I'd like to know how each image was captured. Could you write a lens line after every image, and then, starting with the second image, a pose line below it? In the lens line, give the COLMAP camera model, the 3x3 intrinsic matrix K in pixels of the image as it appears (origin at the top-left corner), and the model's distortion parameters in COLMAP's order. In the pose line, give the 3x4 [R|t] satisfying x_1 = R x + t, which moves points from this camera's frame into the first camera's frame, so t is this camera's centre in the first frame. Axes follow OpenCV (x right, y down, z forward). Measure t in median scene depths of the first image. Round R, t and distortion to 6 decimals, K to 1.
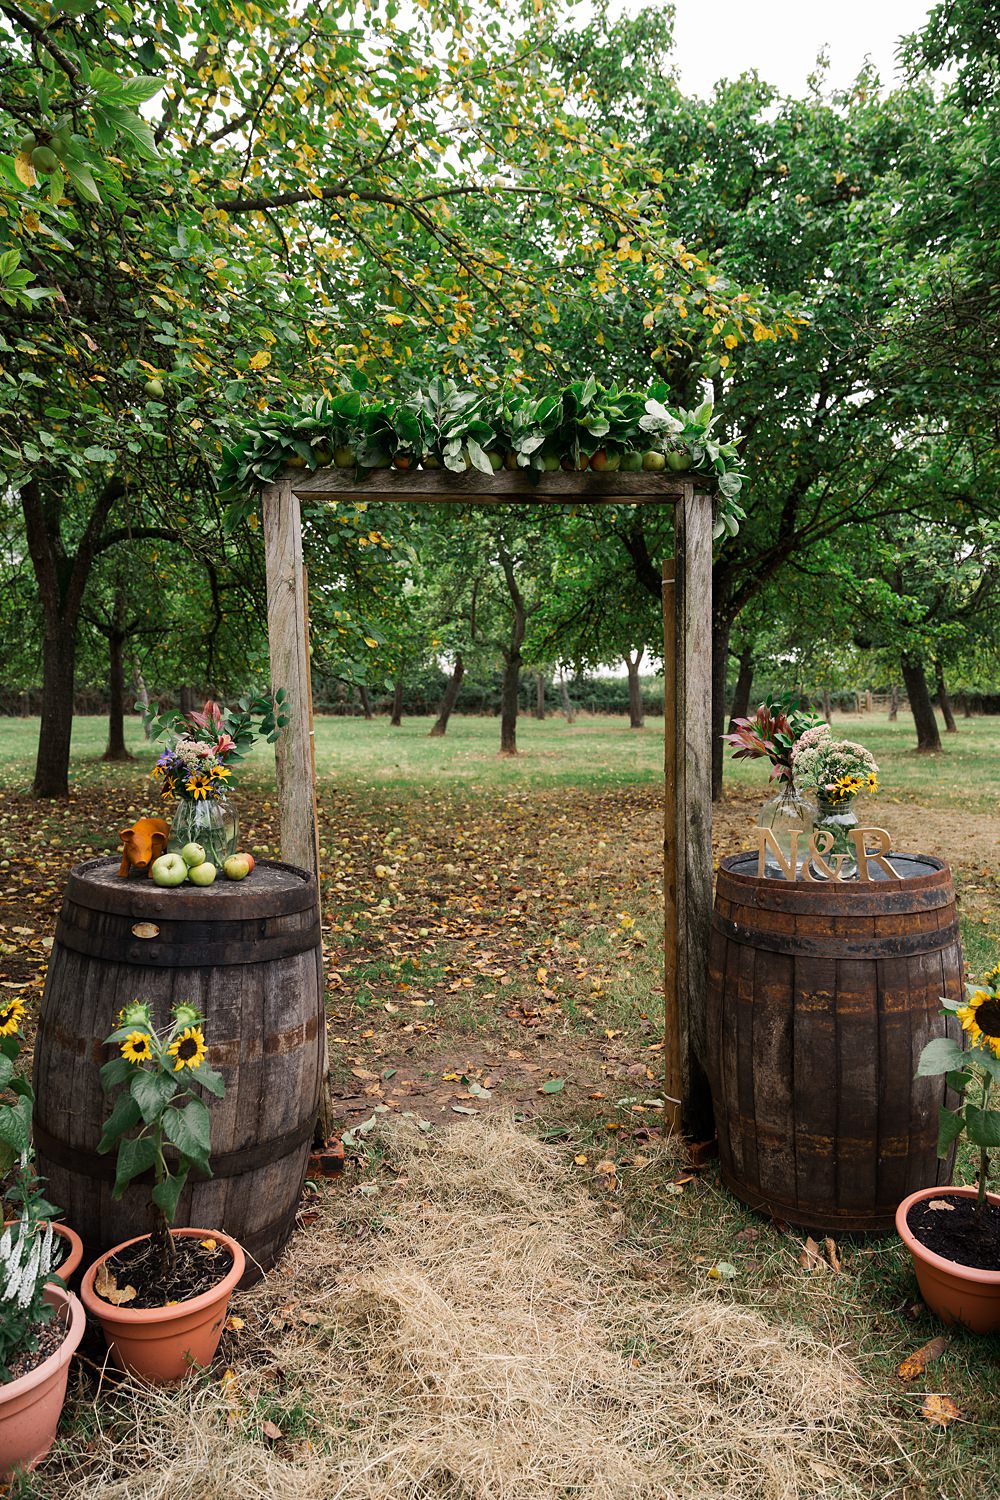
lens RADIAL K [[1035.7, 0, 500.8], [0, 1035.7, 750.6], [0, 0, 1]] dist [-0.001321, -0.000204]
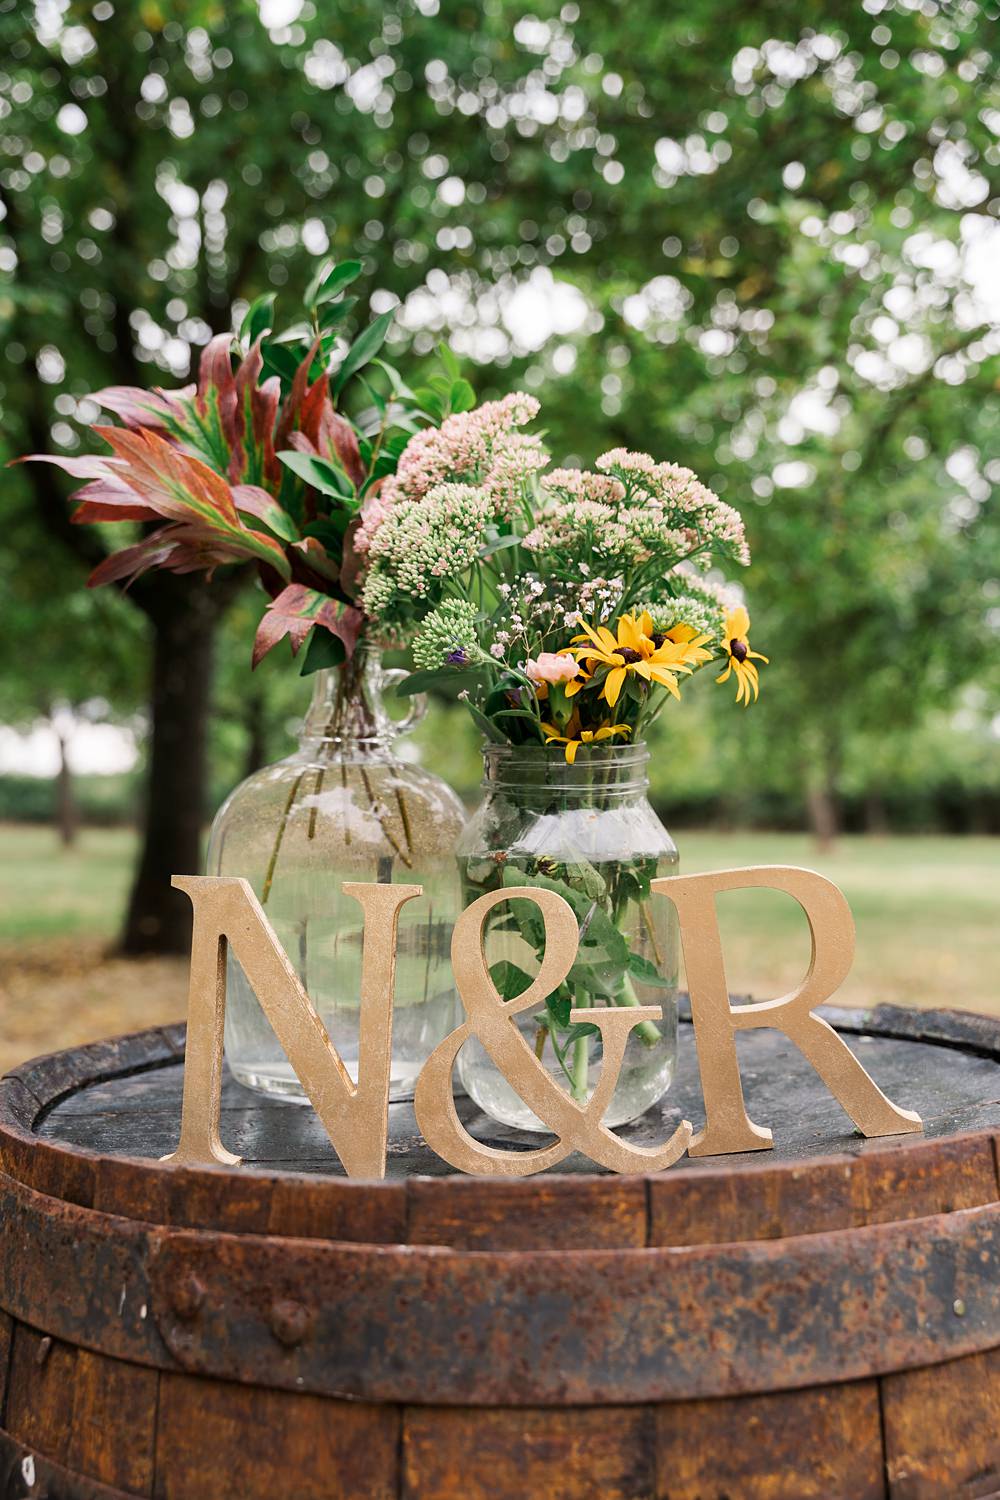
lens RADIAL K [[1637.1, 0, 499.8], [0, 1637.1, 750.6], [0, 0, 1]] dist [-0.018895, 0.000000]
pose [[0.930218, 0.023576, 0.366248, 0.192831], [0.010428, 0.995834, -0.090589, 0.078456], [-0.366858, 0.088087, 0.926097, 0.707712]]
